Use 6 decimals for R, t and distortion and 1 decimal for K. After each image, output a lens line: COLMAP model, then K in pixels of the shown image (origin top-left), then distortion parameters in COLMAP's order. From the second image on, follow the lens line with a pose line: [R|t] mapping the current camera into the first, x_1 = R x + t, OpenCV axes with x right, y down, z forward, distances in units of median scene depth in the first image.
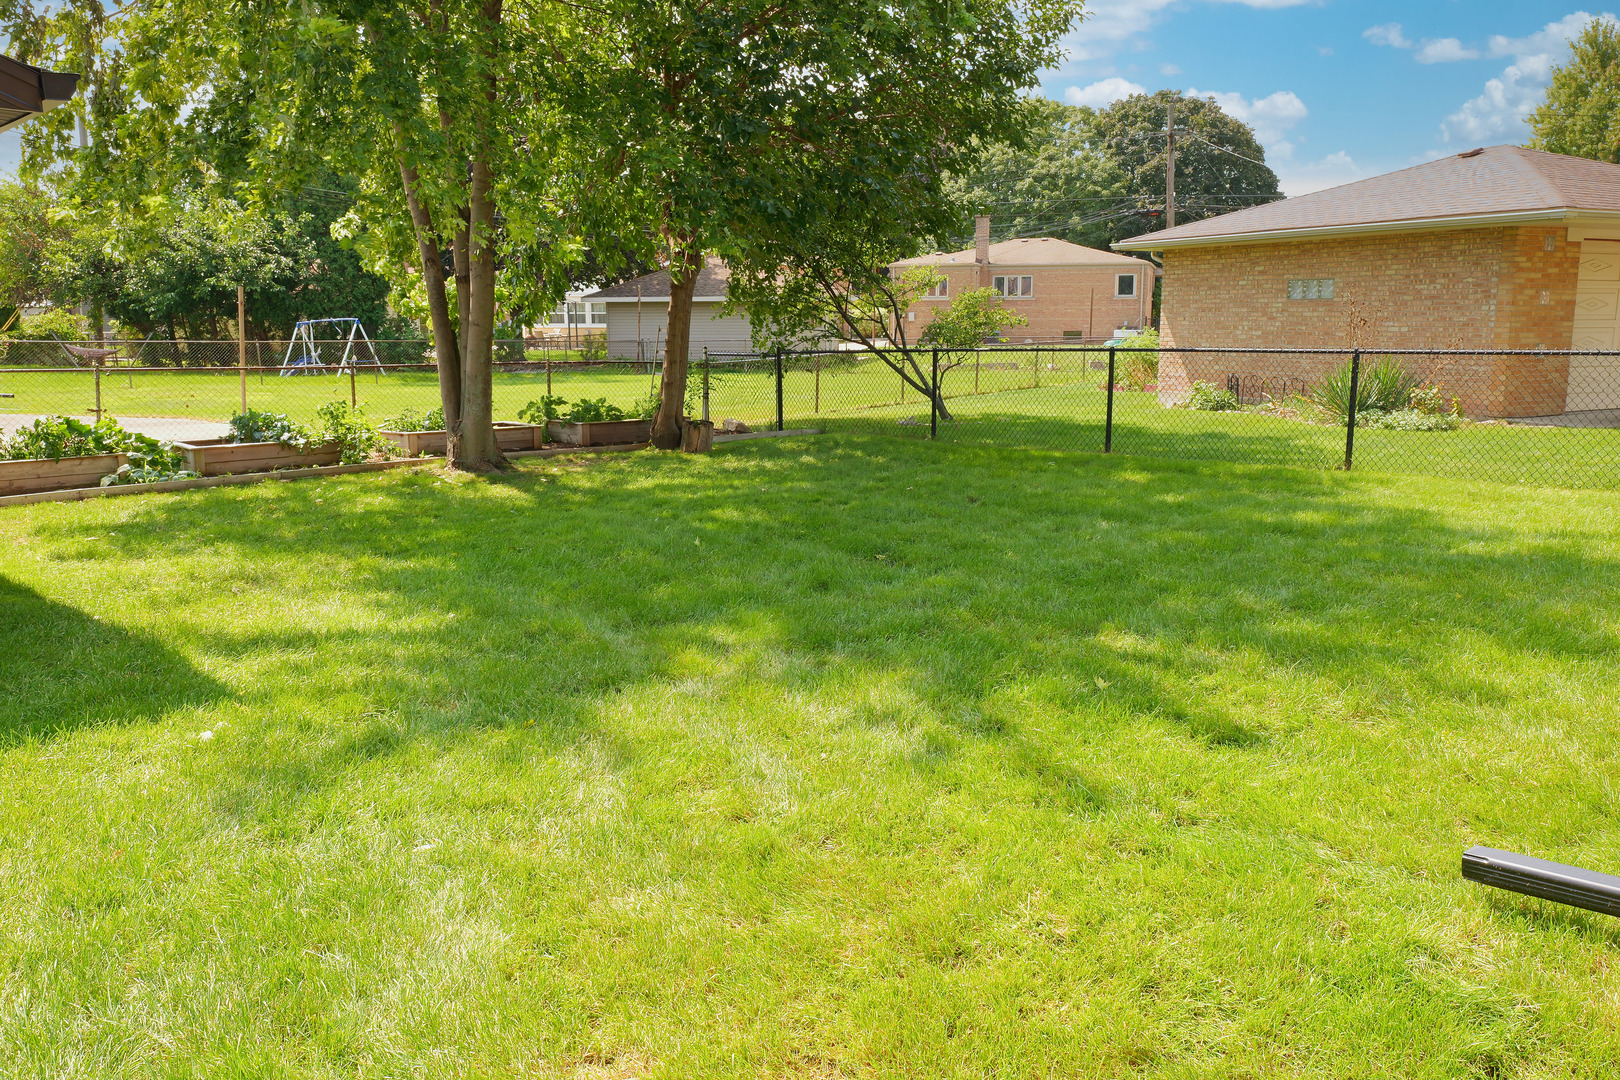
lens RADIAL K [[1287.3, 0, 823.1], [0, 1287.3, 538.2], [0, 0, 1]] dist [0.016389, -0.016806]
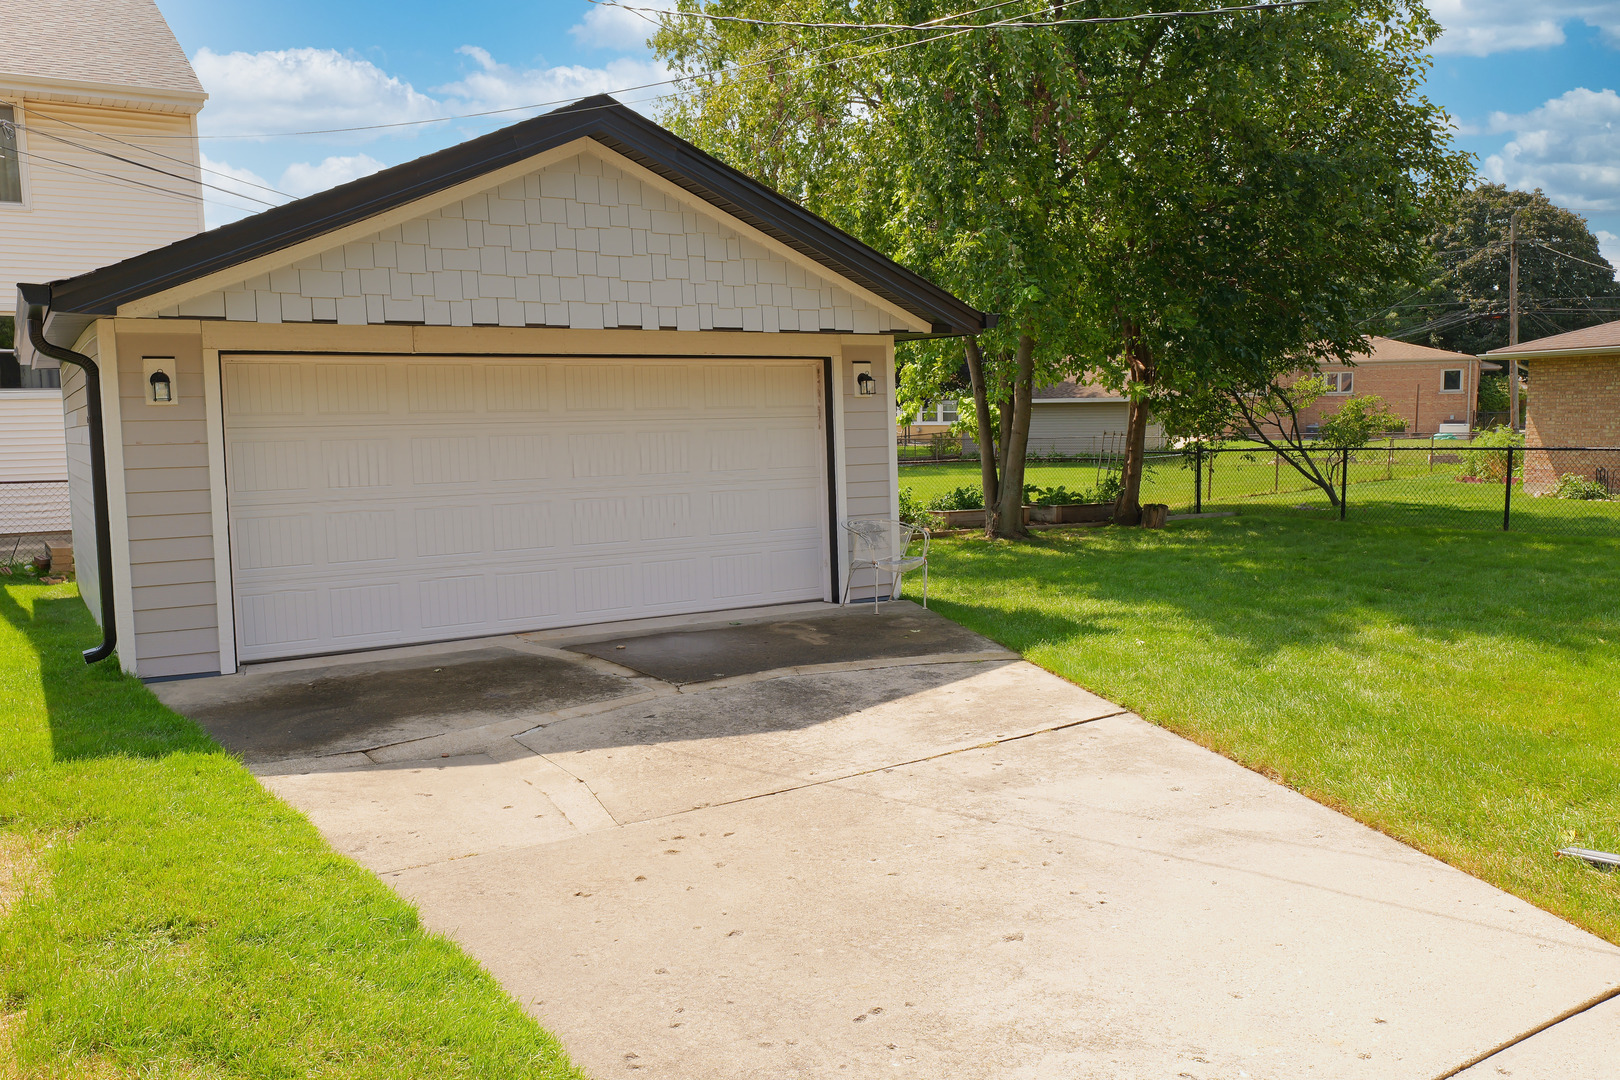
lens RADIAL K [[1287.3, 0, 796.3], [0, 1287.3, 546.5], [0, 0, 1]] dist [0.016389, -0.016806]
pose [[0.975776, 0.012799, -0.218396, -0.121932], [-0.027038, 0.997689, -0.062335, 0.031267], [0.217093, 0.066730, 0.973867, -0.251892]]
